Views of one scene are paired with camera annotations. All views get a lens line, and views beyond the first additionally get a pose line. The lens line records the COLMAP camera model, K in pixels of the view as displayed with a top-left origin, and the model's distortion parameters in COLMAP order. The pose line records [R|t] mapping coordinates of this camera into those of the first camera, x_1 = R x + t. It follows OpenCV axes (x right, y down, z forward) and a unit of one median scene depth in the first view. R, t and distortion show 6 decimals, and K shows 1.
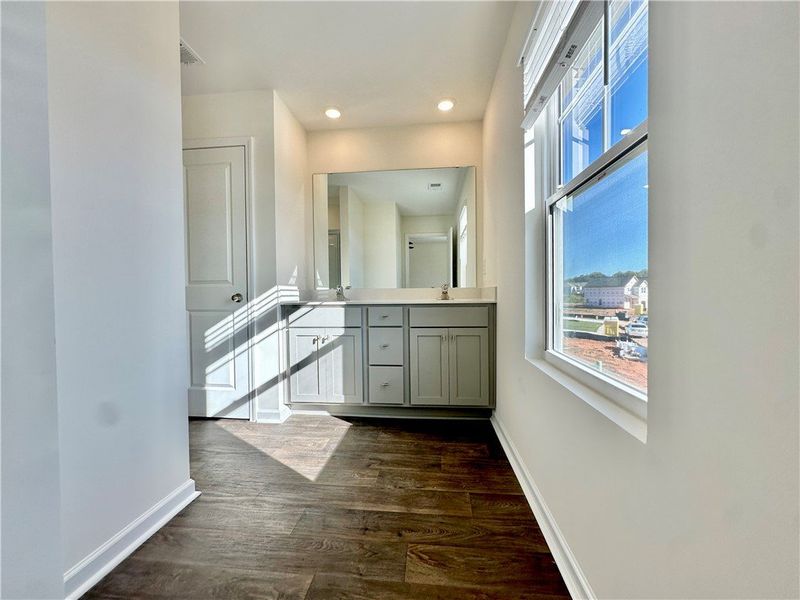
lens RADIAL K [[318.2, 0, 400.0], [0, 318.2, 300.0], [0, 0, 1]] dist [-0.001443, -0.000279]
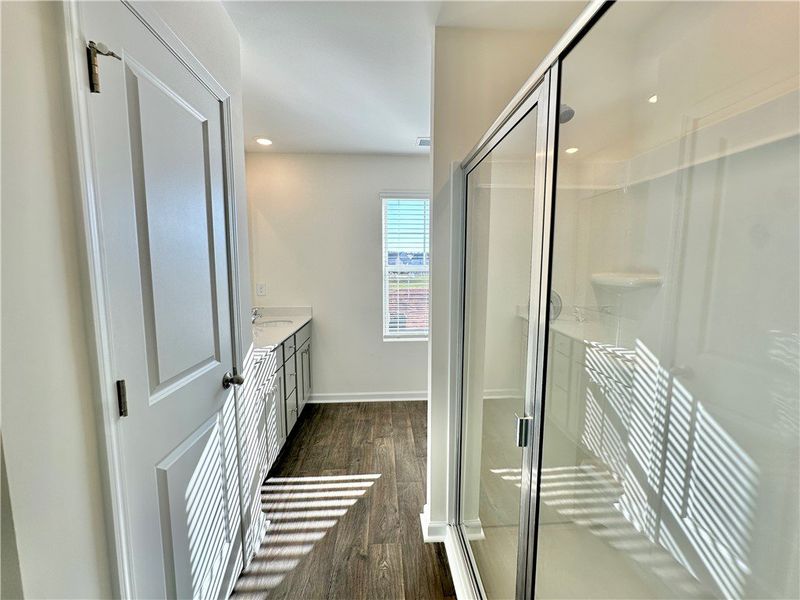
lens RADIAL K [[318.2, 0, 400.0], [0, 318.2, 300.0], [0, 0, 1]] dist [-0.001443, -0.000279]
pose [[-0.158147, -0.089939, 0.983311, -1.554735], [0.021027, 0.995311, 0.094418, -0.266981], [-0.987192, 0.035608, -0.155514, 1.126226]]
